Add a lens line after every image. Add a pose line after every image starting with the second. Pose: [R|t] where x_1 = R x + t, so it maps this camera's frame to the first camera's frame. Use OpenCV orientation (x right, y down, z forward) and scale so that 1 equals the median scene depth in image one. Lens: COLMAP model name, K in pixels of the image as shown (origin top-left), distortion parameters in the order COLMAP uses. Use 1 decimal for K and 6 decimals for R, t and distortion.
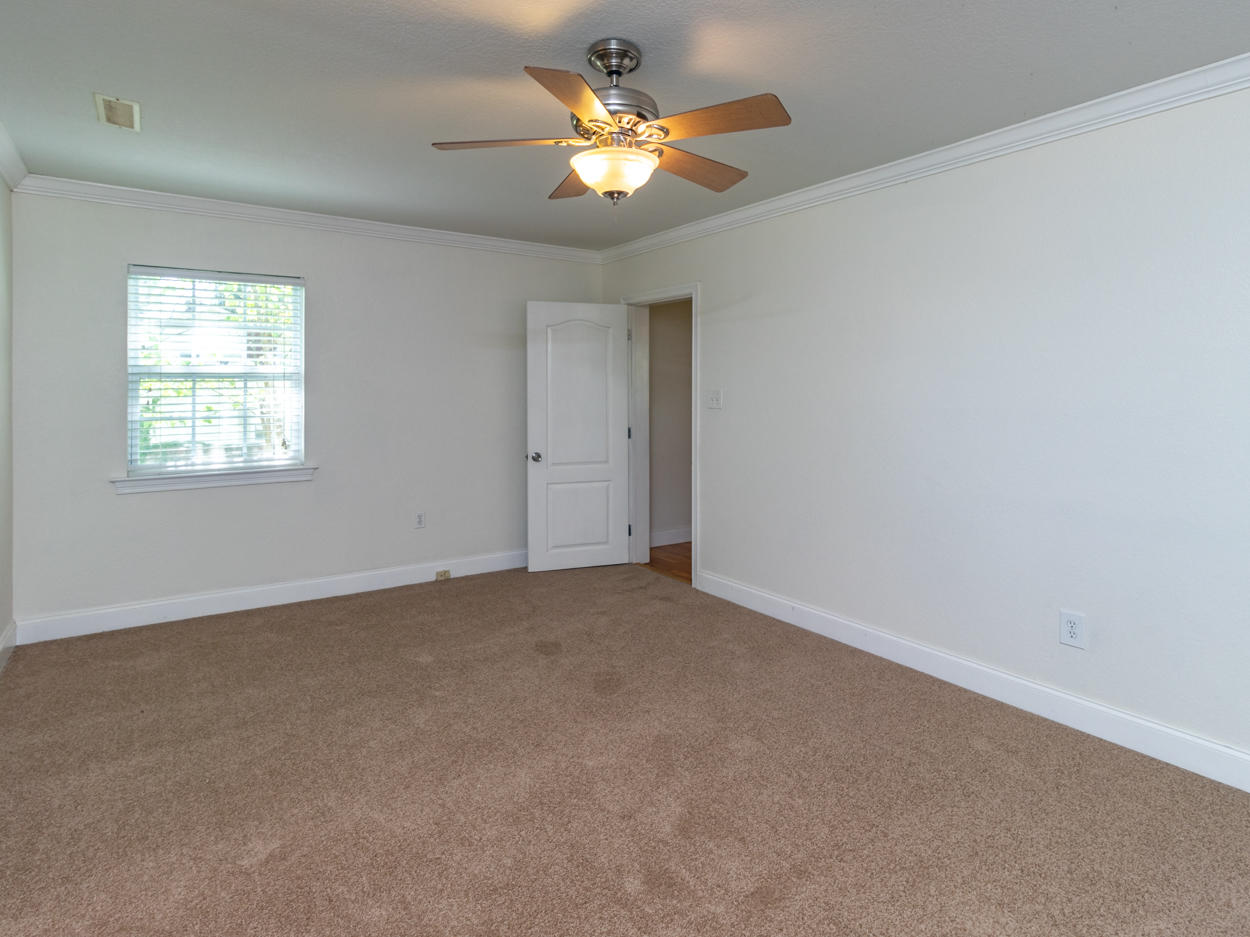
lens RADIAL K [[669.9, 0, 619.9], [0, 669.9, 426.8], [0, 0, 1]] dist [0.004157, 0.000545]
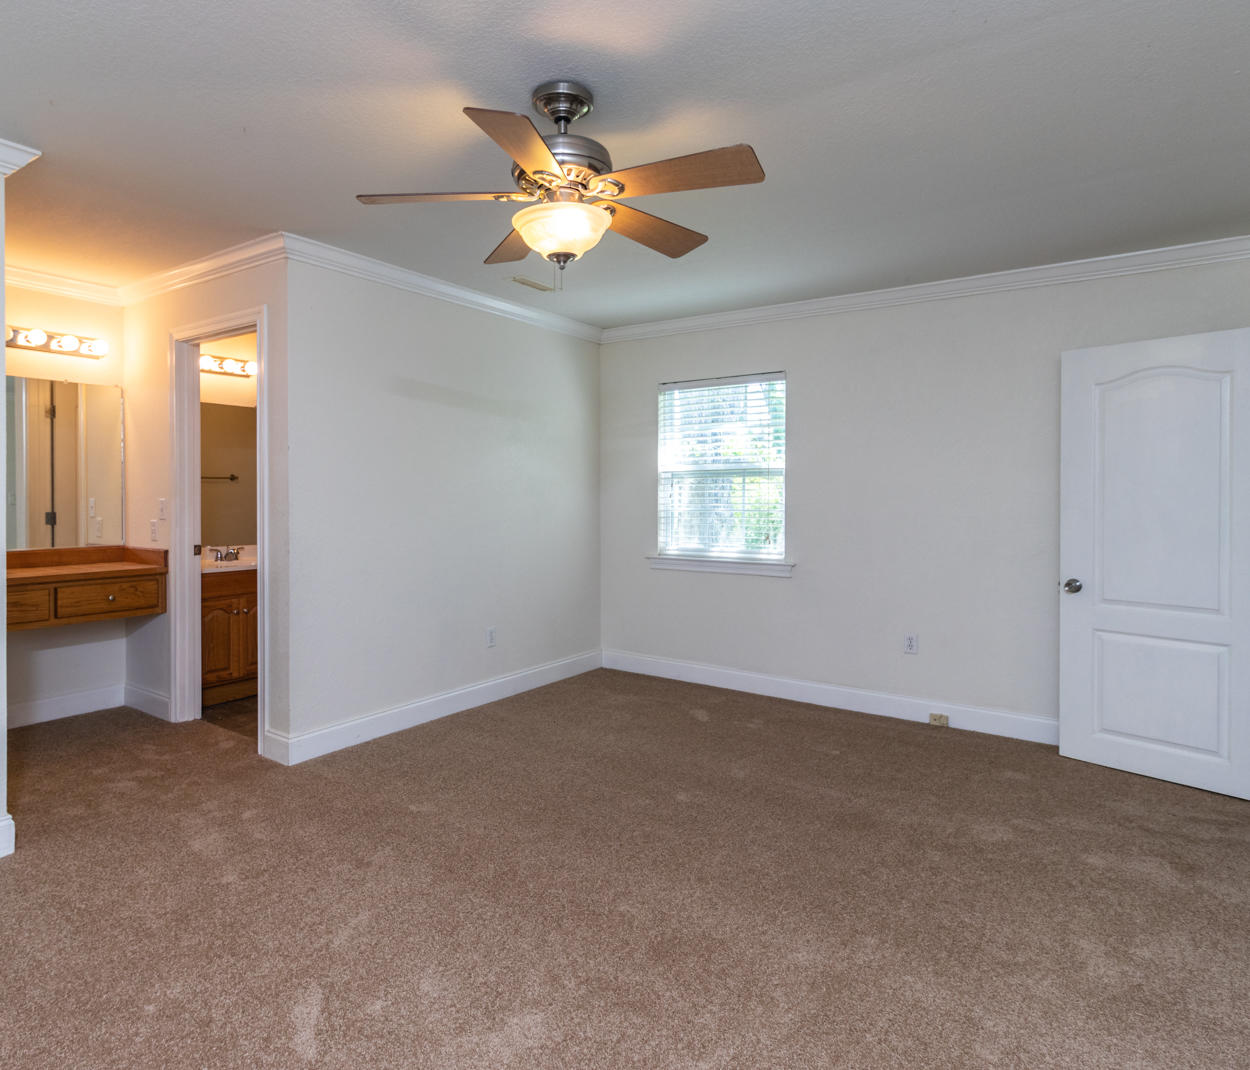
lens RADIAL K [[765.1, 0, 625.0], [0, 765.1, 535.0], [0, 0, 1]] dist [0.003182, -0.000331]
pose [[0.383441, 0.054290, -0.921968, 0.491890], [-0.059077, 0.997668, 0.034178, -0.006164], [0.921674, 0.041362, 0.385755, 0.358279]]
